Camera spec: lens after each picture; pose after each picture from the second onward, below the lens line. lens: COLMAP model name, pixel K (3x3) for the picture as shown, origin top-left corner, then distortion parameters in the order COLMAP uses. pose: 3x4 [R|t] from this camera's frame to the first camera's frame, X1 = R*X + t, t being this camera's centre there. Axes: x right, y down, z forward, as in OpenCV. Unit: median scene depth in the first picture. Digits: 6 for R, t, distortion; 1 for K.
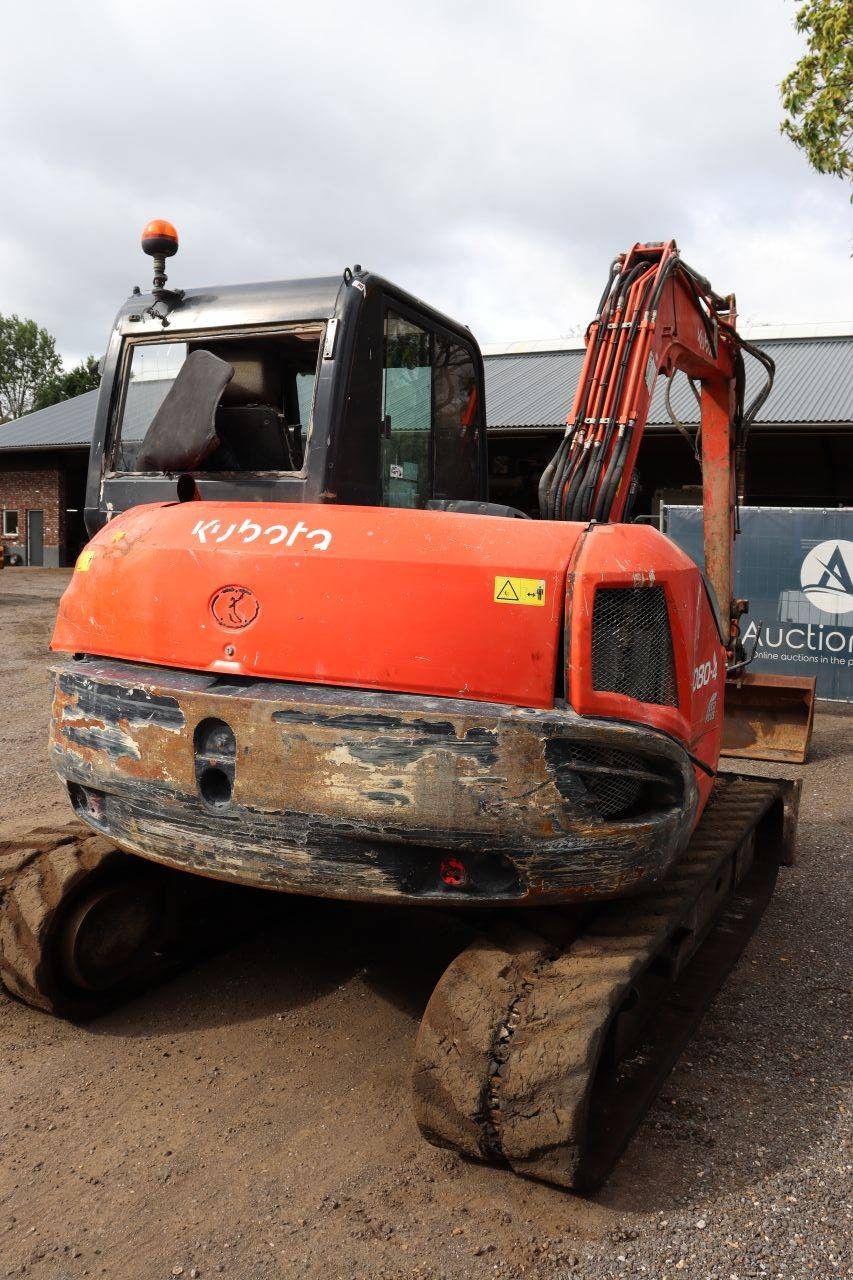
lens RADIAL K [[1047.4, 0, 426.5], [0, 1047.4, 640.0], [0, 0, 1]] dist [-0.160485, 0.134759]
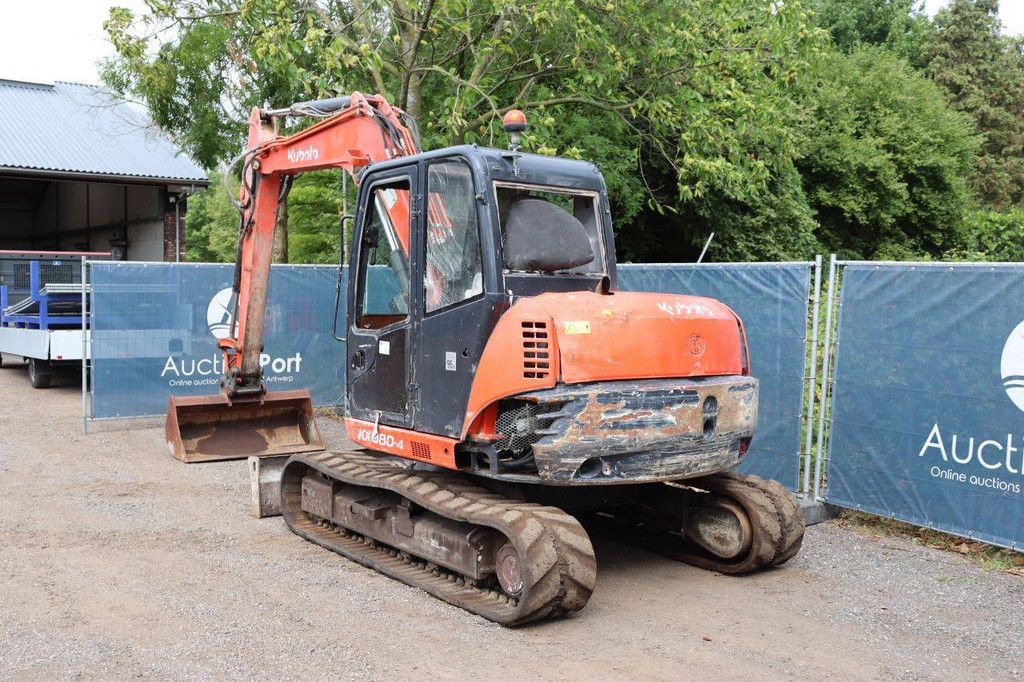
lens RADIAL K [[1050.5, 0, 512.0], [0, 1050.5, 341.0], [0, 0, 1]] dist [-0.049810, 0.005697]
pose [[0.404964, -0.066333, 0.911923, -2.288592], [0.090270, 0.995393, 0.032318, -0.141203], [-0.909865, 0.069232, 0.409086, 0.470139]]
